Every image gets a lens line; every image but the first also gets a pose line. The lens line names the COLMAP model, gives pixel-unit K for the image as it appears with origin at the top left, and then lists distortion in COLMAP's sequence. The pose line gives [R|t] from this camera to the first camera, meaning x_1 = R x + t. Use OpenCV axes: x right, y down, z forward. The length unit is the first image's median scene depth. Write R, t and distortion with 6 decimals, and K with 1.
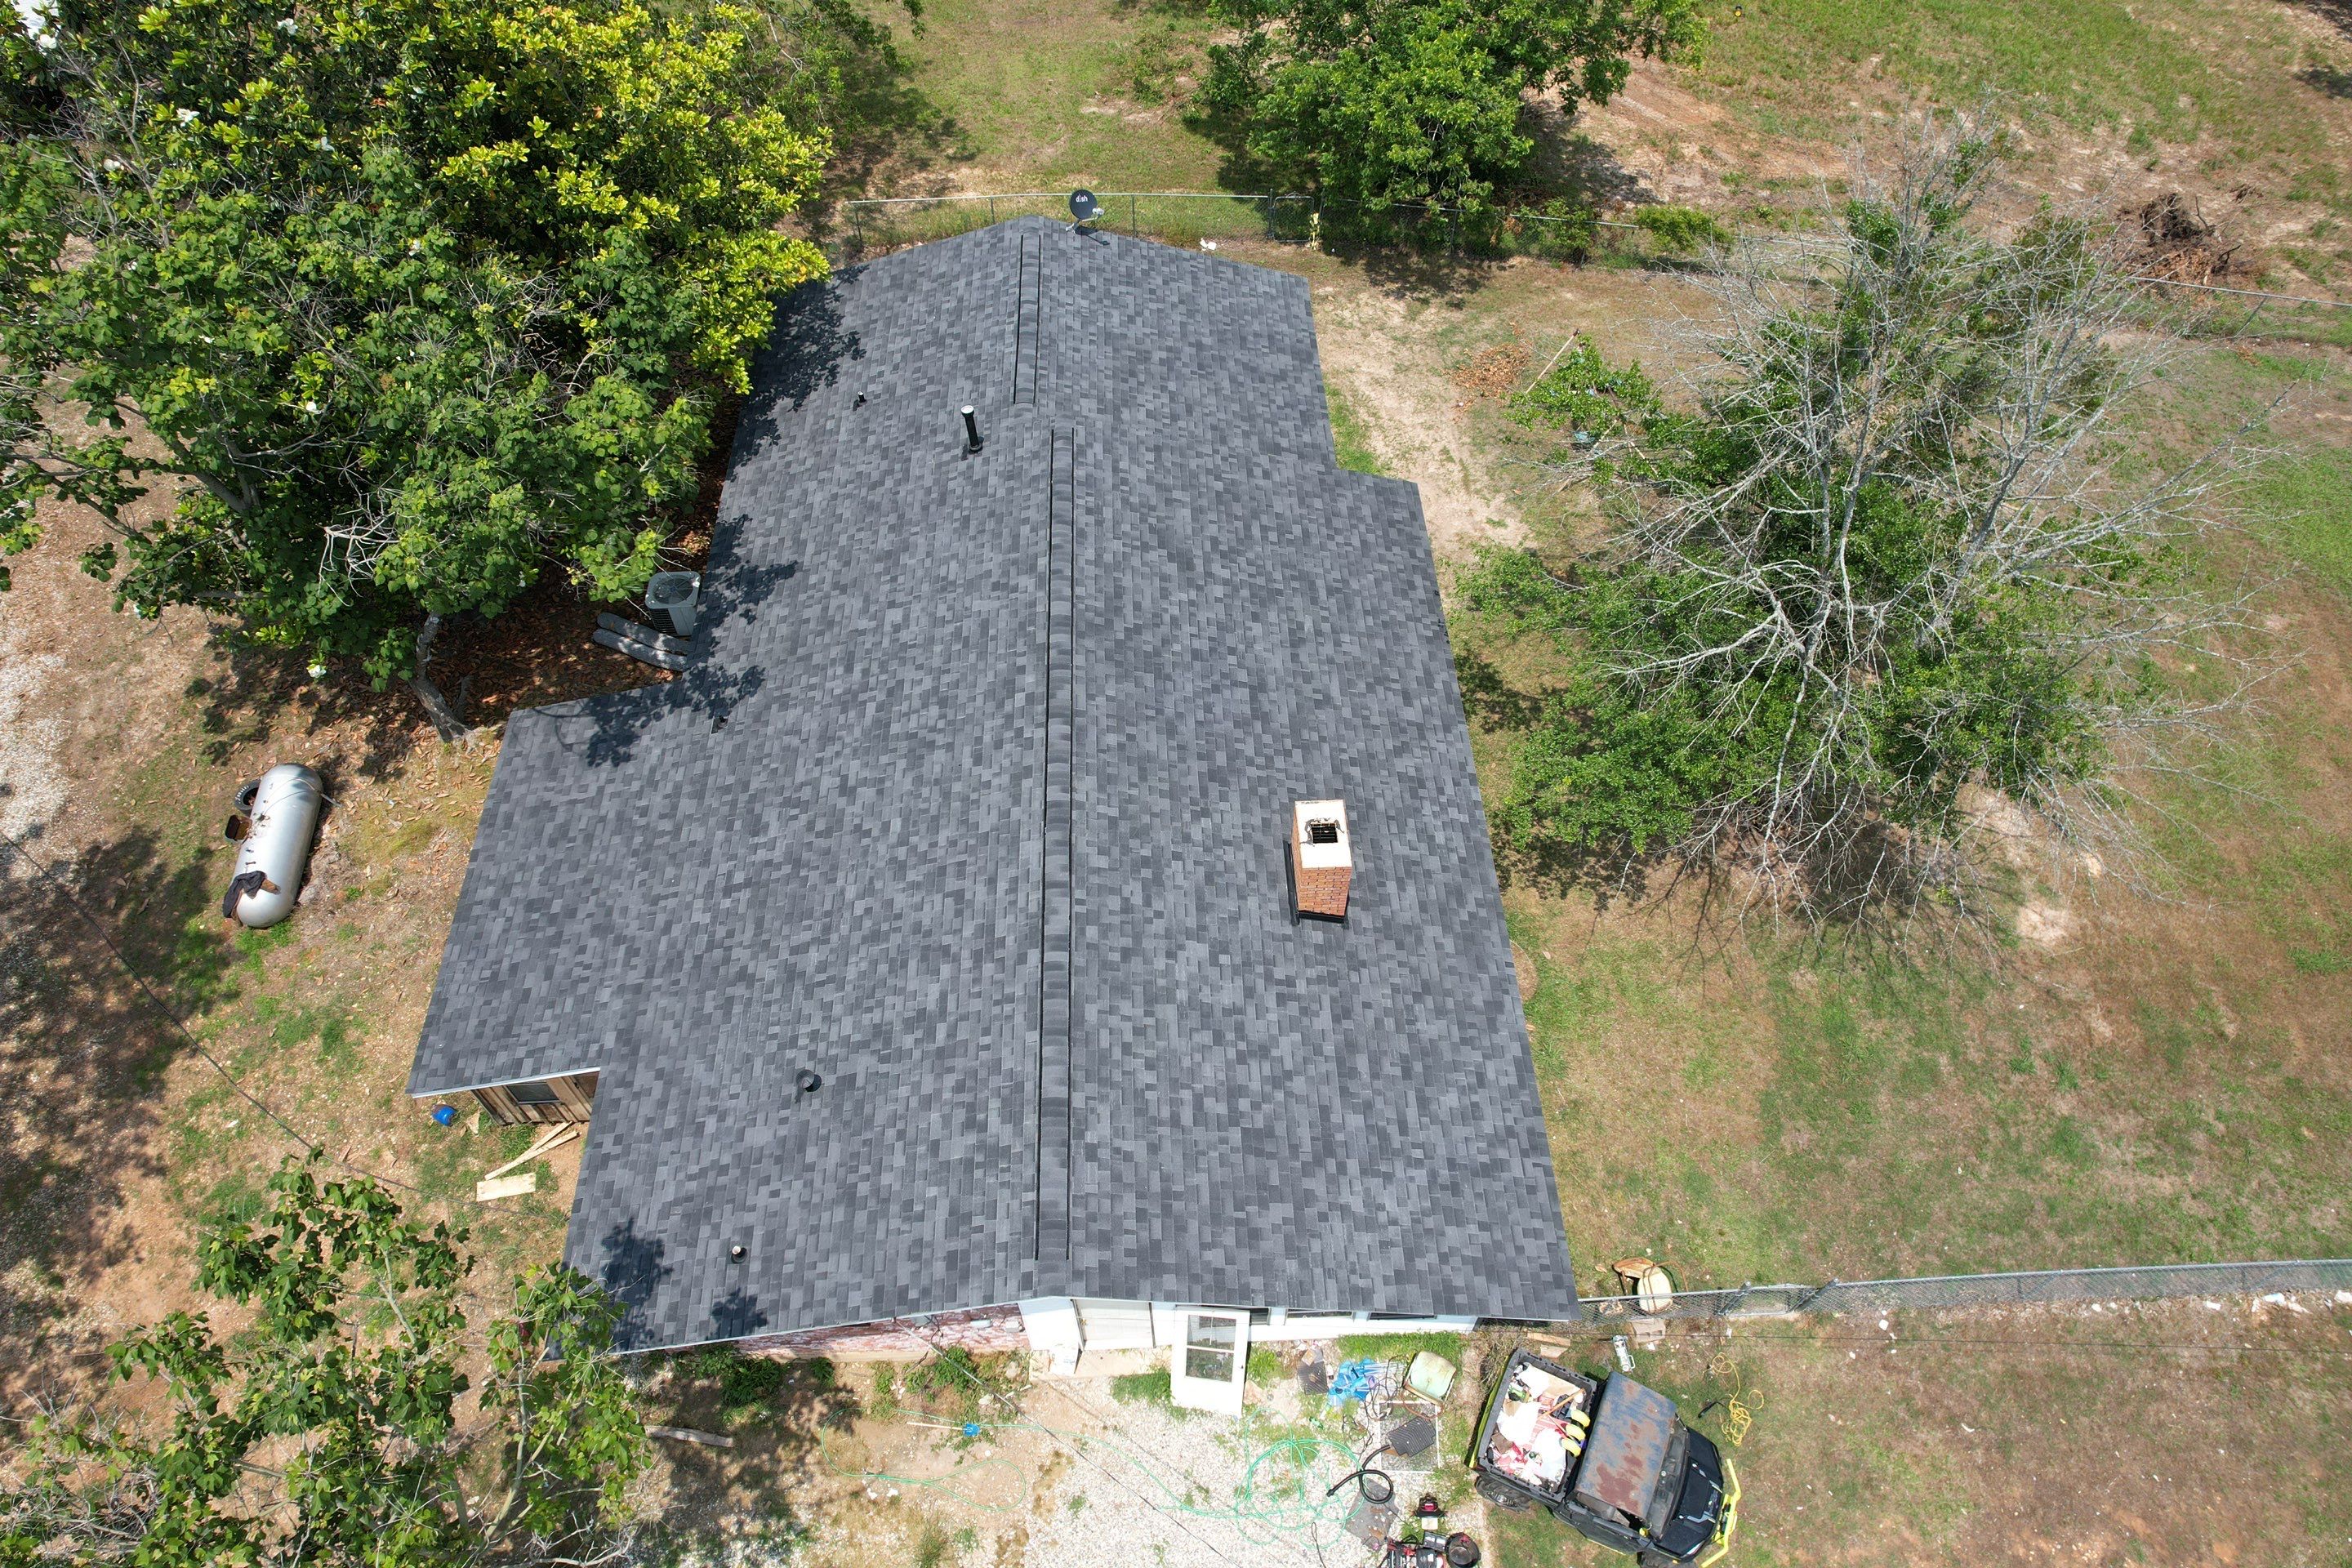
lens RADIAL K [[1481.7, 0, 1167.9], [0, 1481.7, 786.4], [0, 0, 1]] dist [-0.065062, 0.059989]
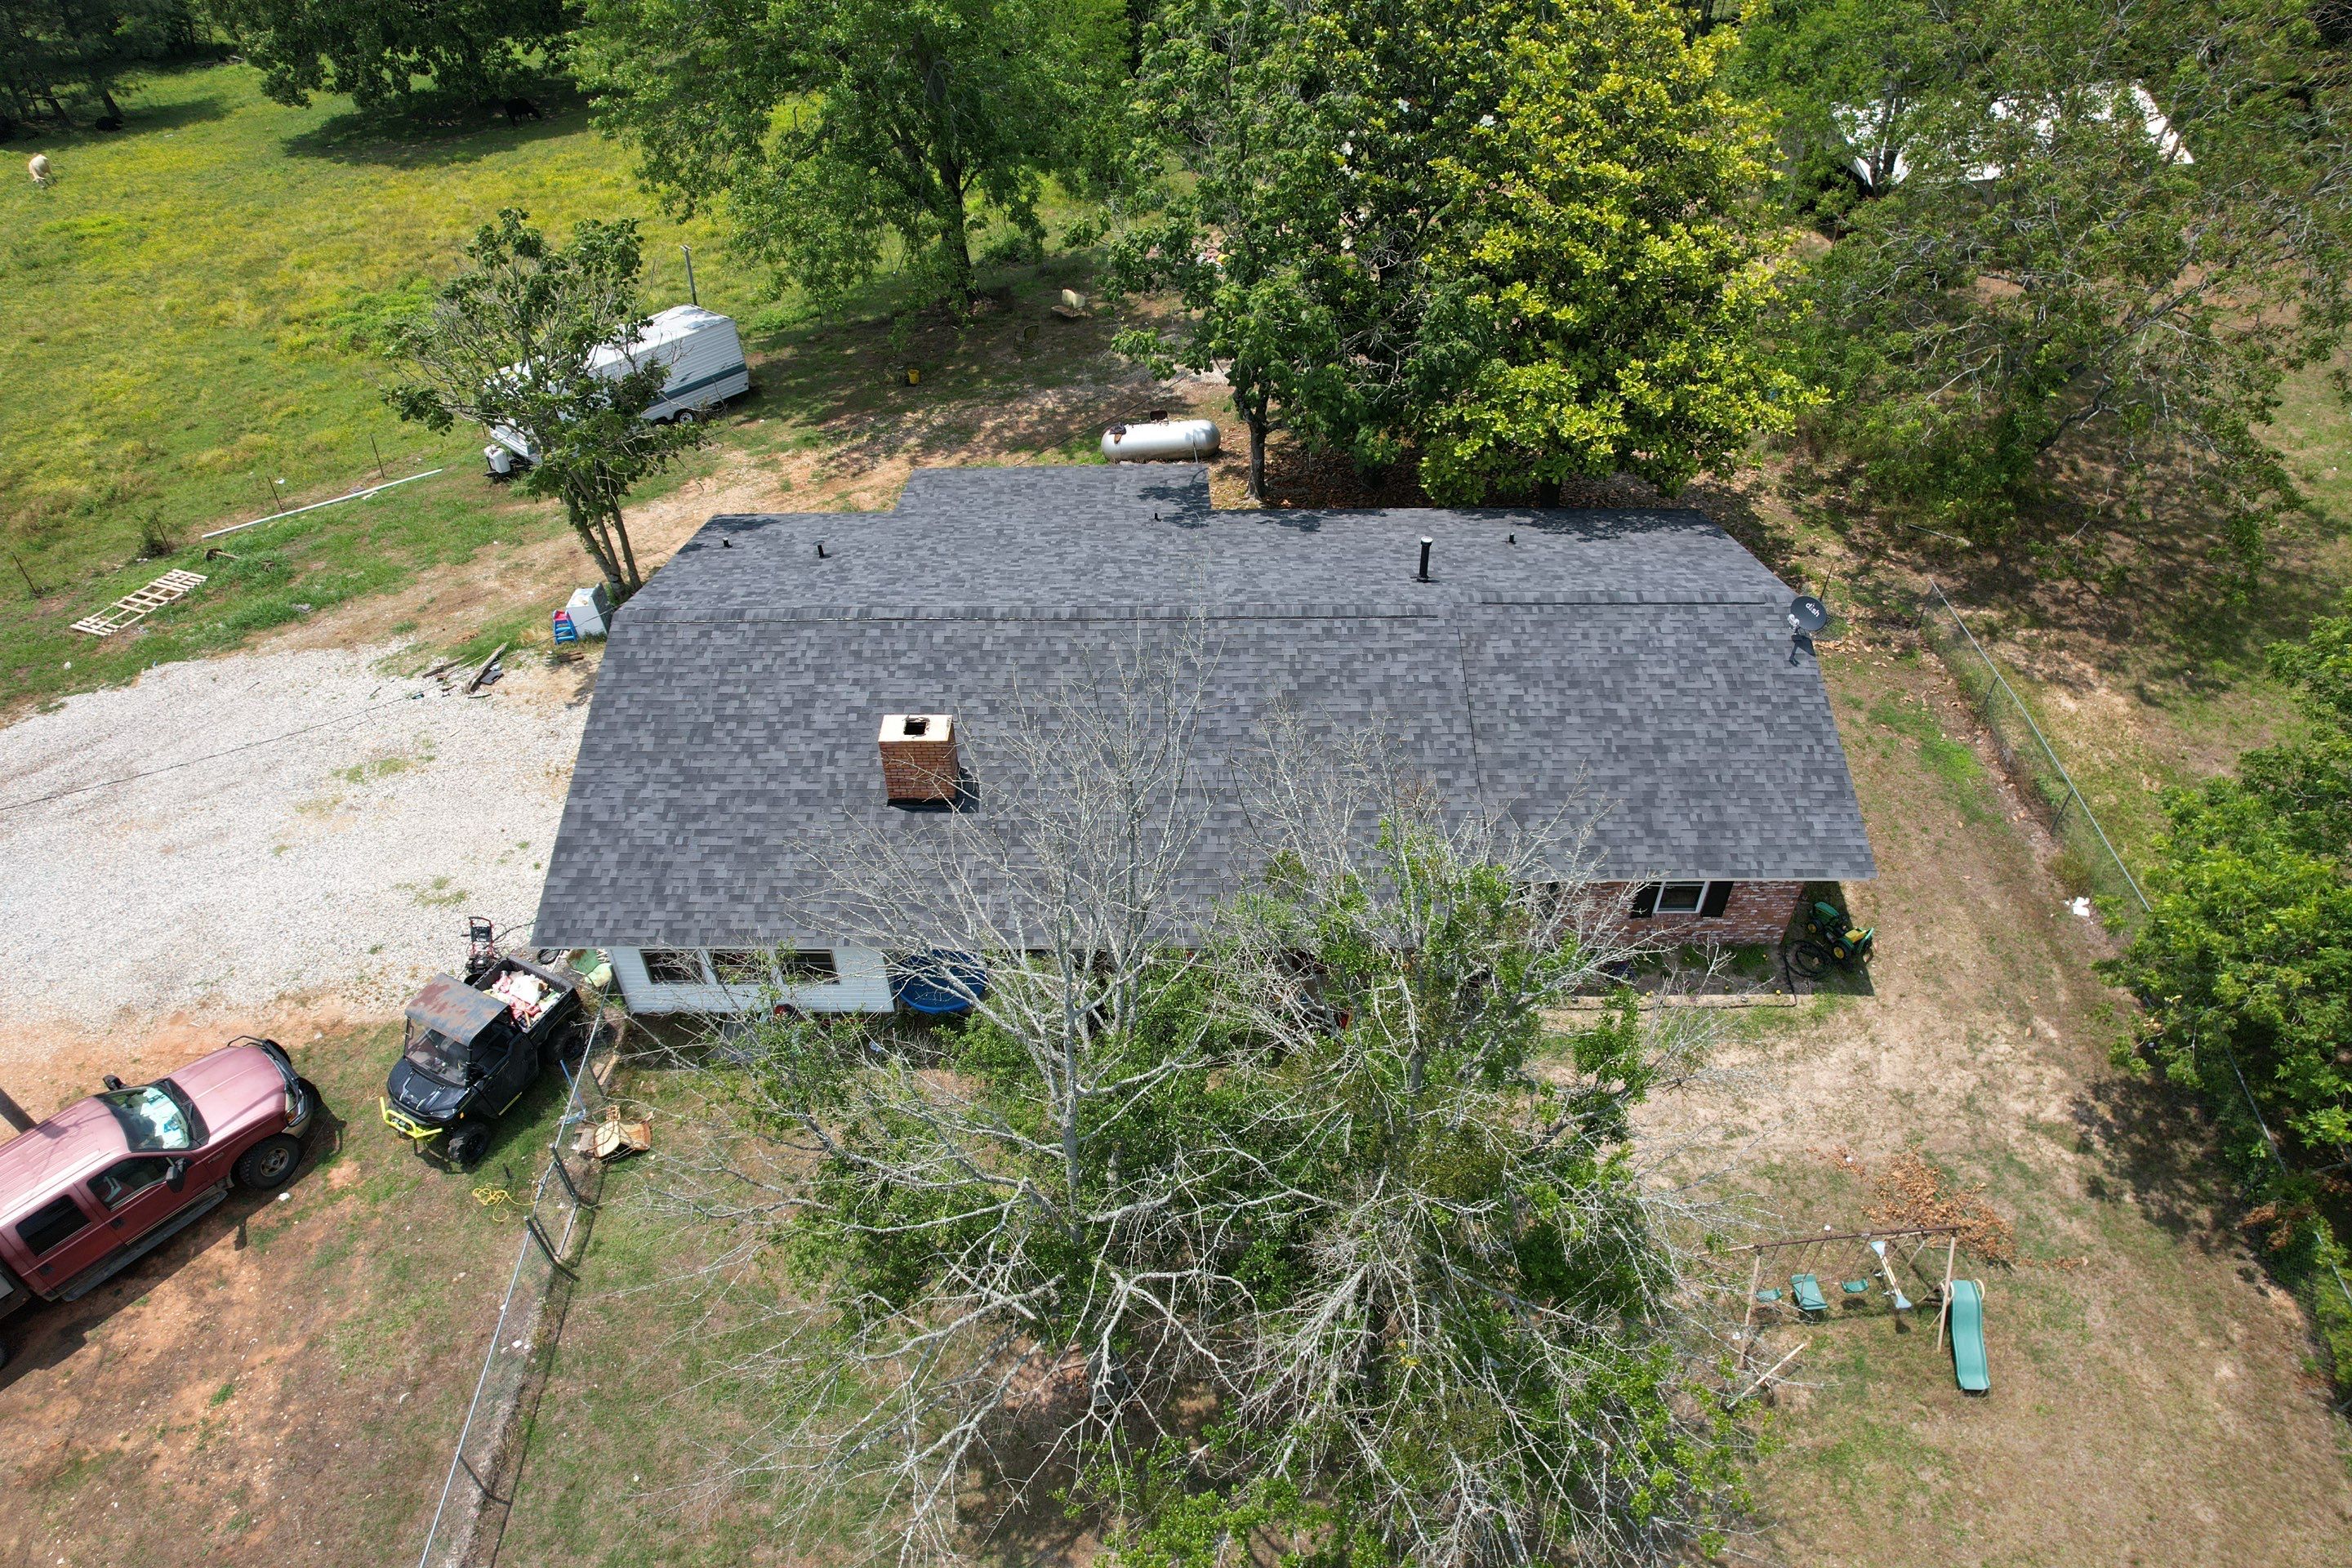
lens RADIAL K [[1481.7, 0, 1184.7], [0, 1481.7, 781.8], [0, 0, 1]] dist [-0.065062, 0.059989]
pose [[-0.027594, 0.675208, -0.737111, 0.841604], [-0.801832, 0.425375, 0.419668, -0.521408], [0.596912, 0.602619, 0.529666, 0.441128]]
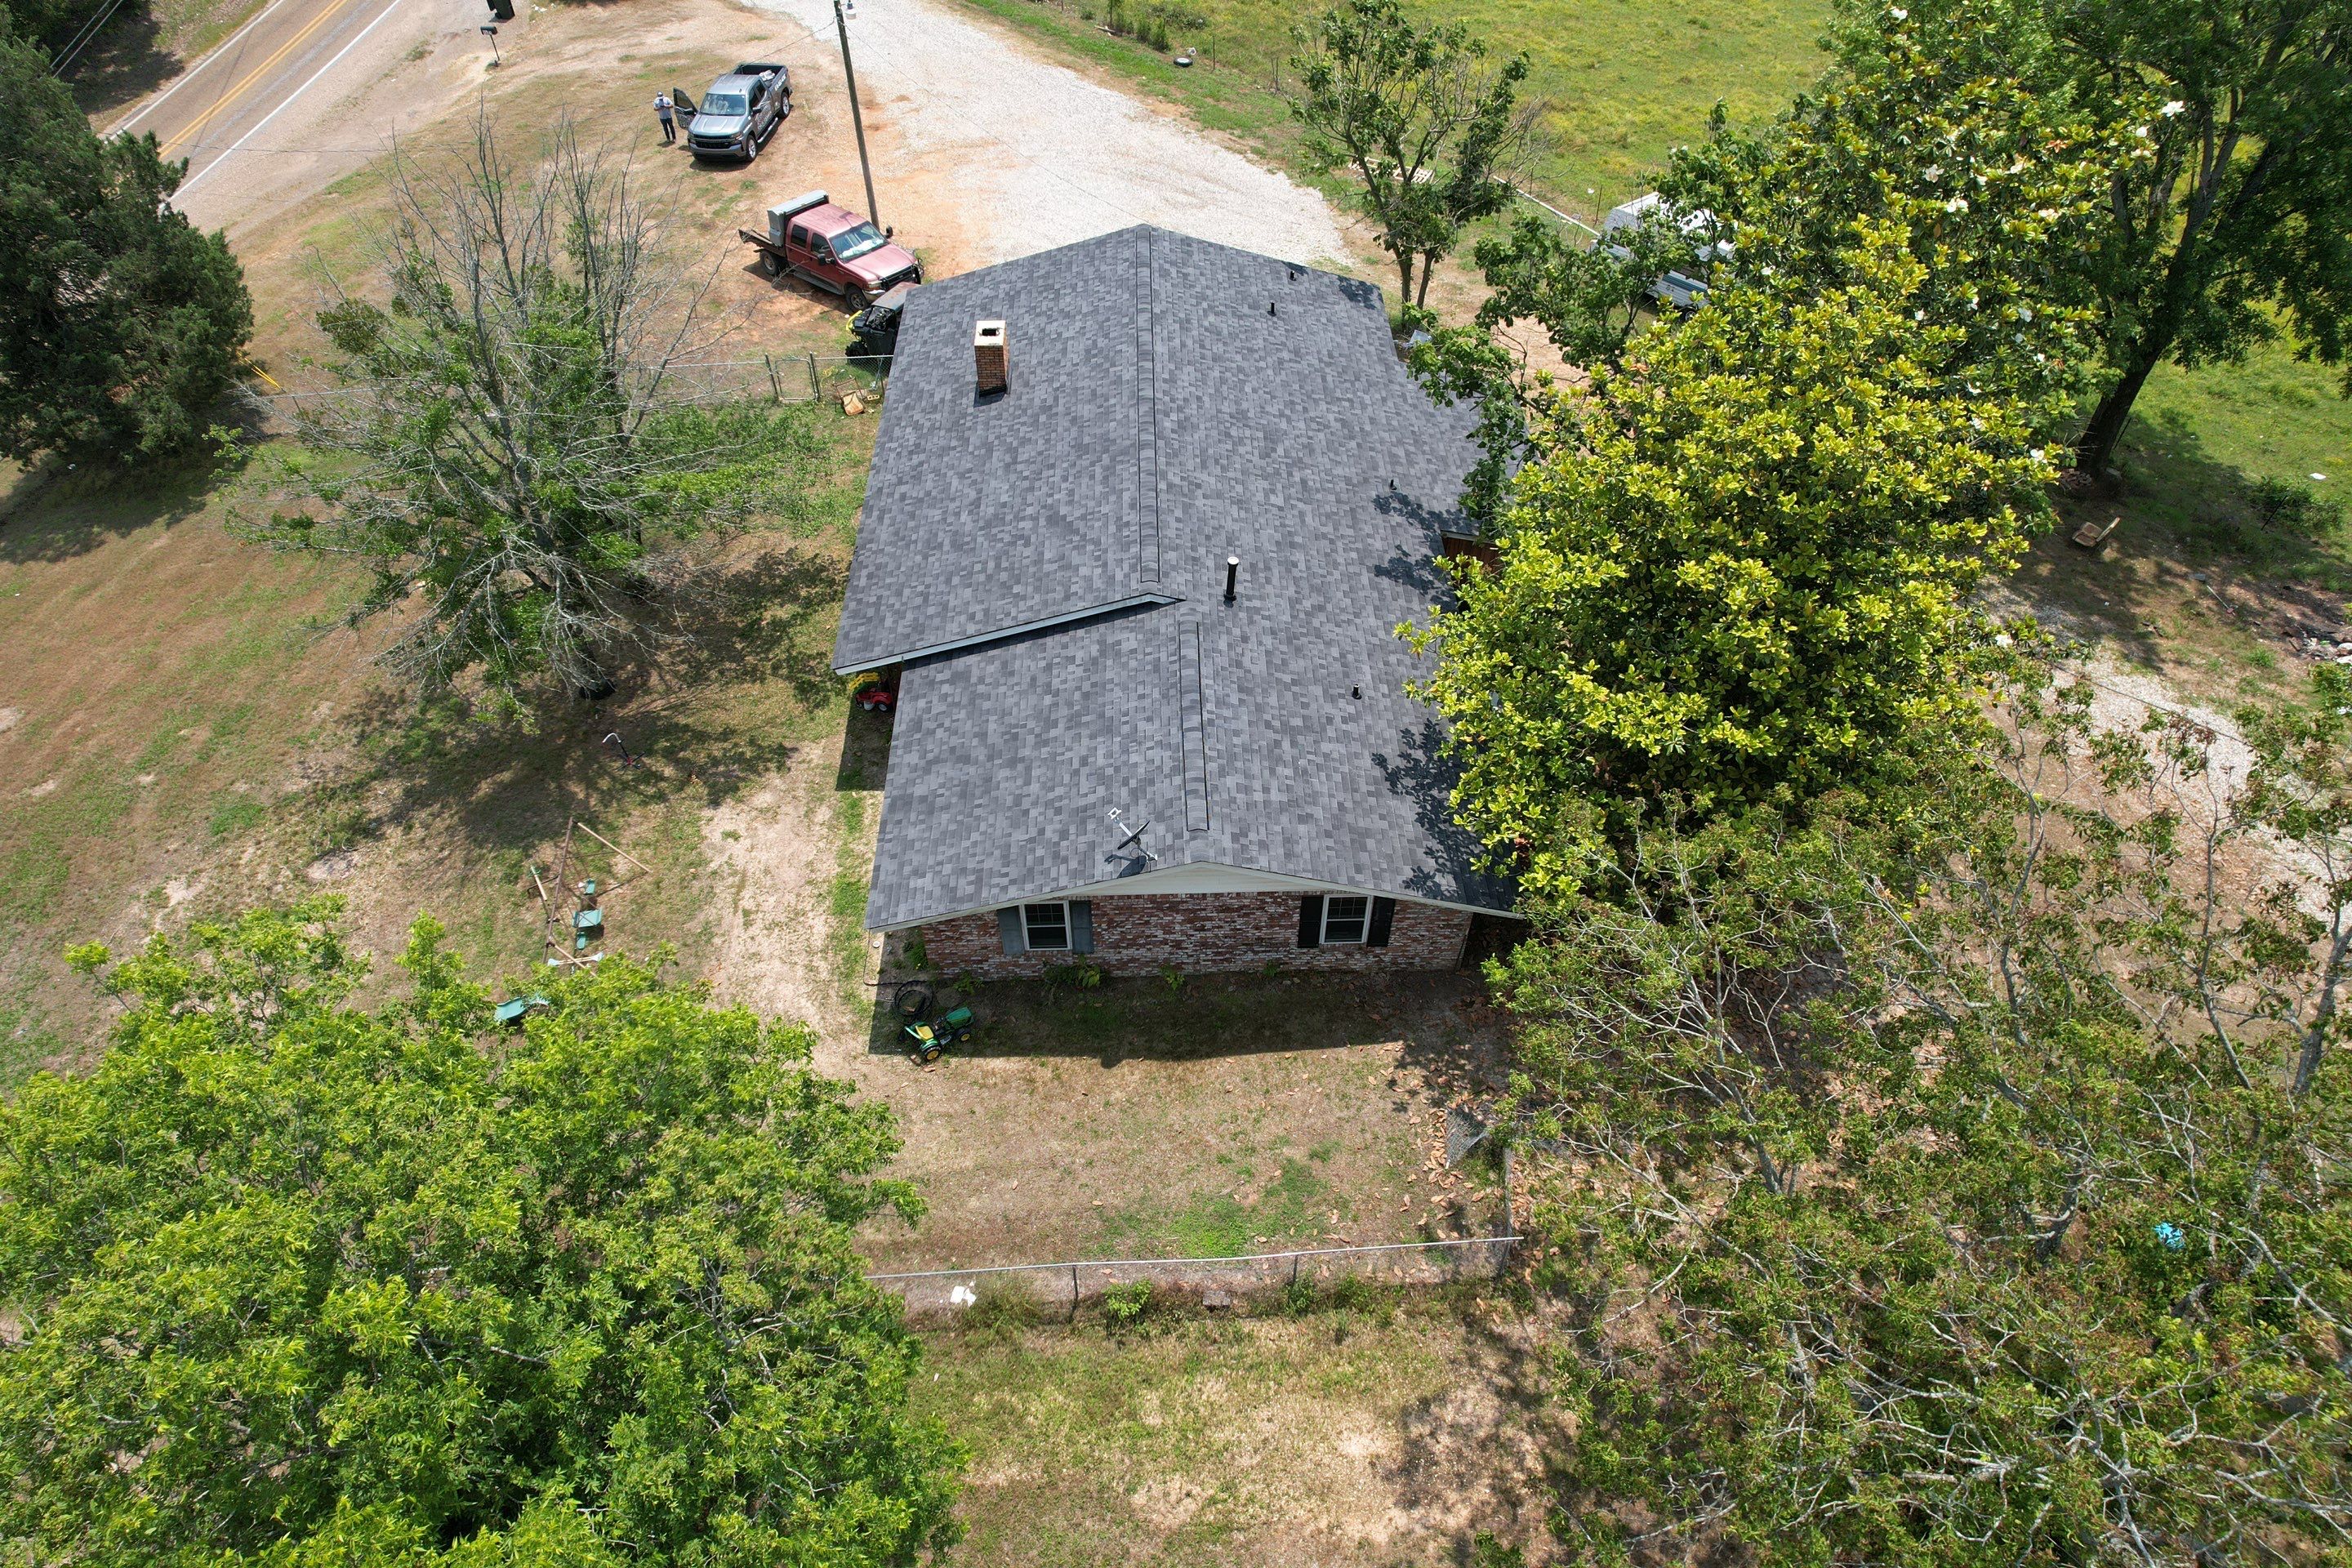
lens RADIAL K [[1481.7, 0, 1175.0], [0, 1481.7, 802.4], [0, 0, 1]] dist [-0.065062, 0.059989]
pose [[-0.999935, -0.001613, 0.011262, -0.109796], [0.011365, -0.186341, 0.982419, -1.468859], [0.000514, 0.982484, 0.186347, 1.021778]]
